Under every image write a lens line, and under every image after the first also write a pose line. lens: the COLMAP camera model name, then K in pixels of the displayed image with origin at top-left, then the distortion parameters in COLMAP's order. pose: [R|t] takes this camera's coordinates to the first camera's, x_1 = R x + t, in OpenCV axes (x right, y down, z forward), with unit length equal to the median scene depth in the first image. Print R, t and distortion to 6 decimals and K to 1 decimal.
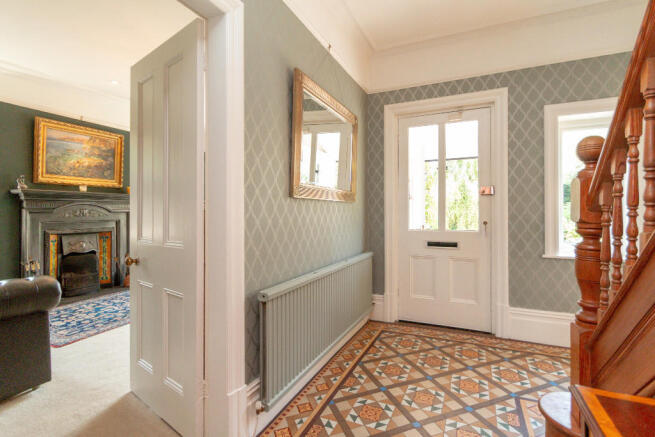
lens RADIAL K [[315.4, 0, 326.0], [0, 315.4, 214.3], [0, 0, 1]] dist [-0.003730, -0.001396]
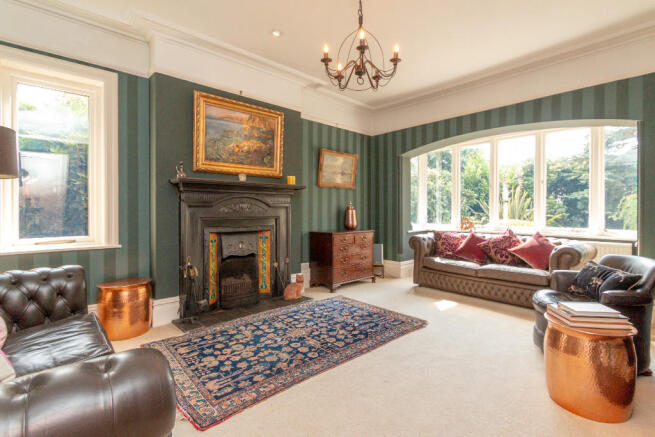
lens RADIAL K [[315.4, 0, 327.6], [0, 315.4, 215.4], [0, 0, 1]] dist [-0.003730, -0.001396]
pose [[0.917374, 0.007196, -0.397962, -0.255808], [-0.002421, 0.999919, 0.012499, 0.006069], [0.398019, -0.010503, 0.917317, 0.354607]]
